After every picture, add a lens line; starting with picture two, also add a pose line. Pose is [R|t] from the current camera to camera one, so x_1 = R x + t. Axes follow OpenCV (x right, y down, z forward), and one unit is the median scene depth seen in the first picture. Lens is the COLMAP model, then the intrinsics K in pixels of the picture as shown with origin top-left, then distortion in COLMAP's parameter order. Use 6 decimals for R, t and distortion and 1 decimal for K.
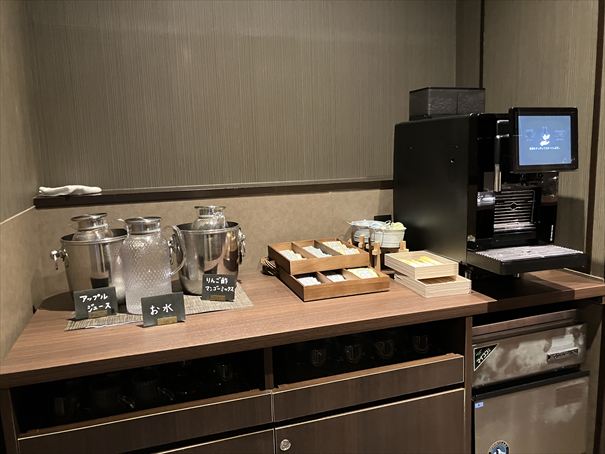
lens RADIAL K [[487.0, 0, 302.5], [0, 487.0, 227.0], [0, 0, 1]] dist [0.004814, -0.004335]
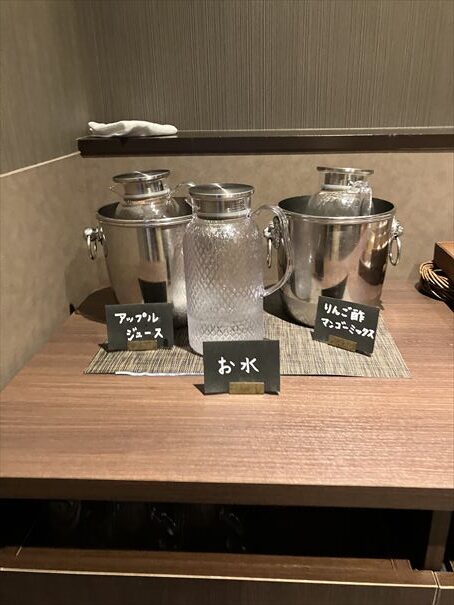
lens RADIAL K [[487.0, 0, 243.1], [0, 487.0, 302.2], [0, 0, 1]] dist [0.004814, -0.004335]
pose [[0.936085, 0.149073, -0.318626, -0.109178], [-0.065961, 0.964084, 0.257275, -0.033589], [0.345535, -0.219814, 0.912298, 0.466108]]
